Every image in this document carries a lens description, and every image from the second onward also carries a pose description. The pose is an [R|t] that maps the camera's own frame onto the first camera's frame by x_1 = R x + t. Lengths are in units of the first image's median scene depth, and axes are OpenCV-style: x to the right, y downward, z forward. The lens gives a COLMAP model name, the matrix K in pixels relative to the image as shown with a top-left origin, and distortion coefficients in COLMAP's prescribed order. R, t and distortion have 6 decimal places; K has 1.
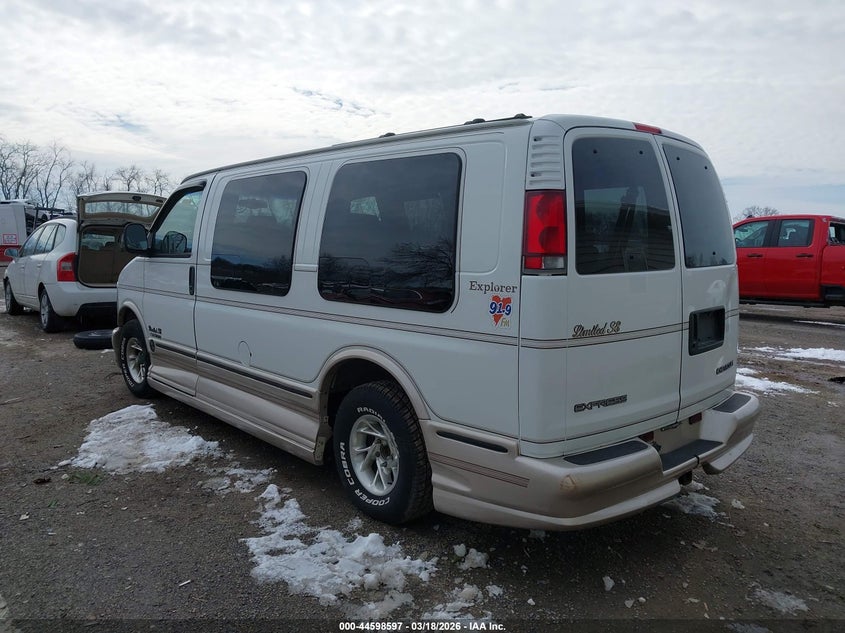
lens RADIAL K [[691.4, 0, 422.5], [0, 691.4, 316.5], [0, 0, 1]] dist [0.030701, -0.009834]
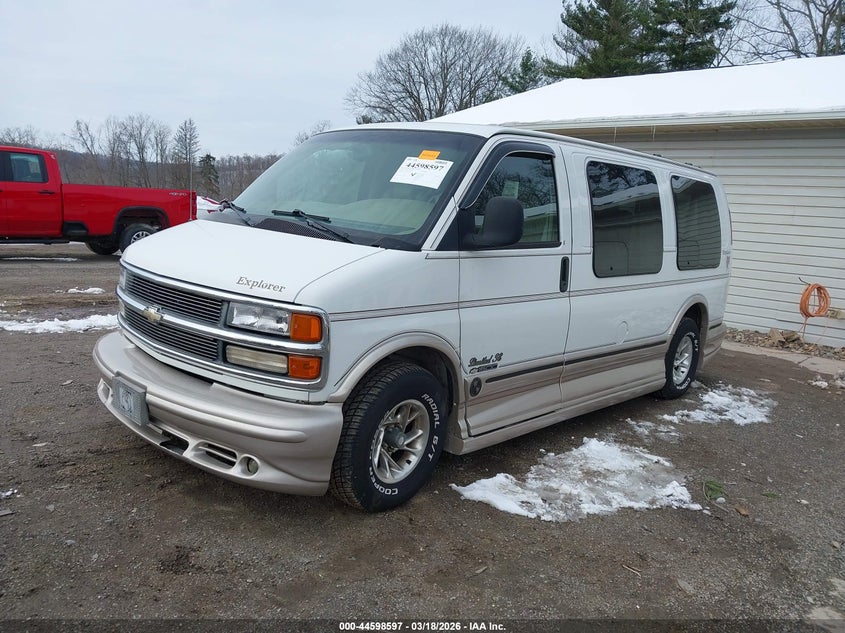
lens RADIAL K [[691.4, 0, 422.5], [0, 691.4, 316.5], [0, 0, 1]] dist [0.030701, -0.009834]
pose [[-0.130540, -0.173497, 0.976145, -1.165138], [0.033885, 0.983214, 0.179284, -0.161928], [-0.990864, 0.056480, -0.122470, 1.322732]]
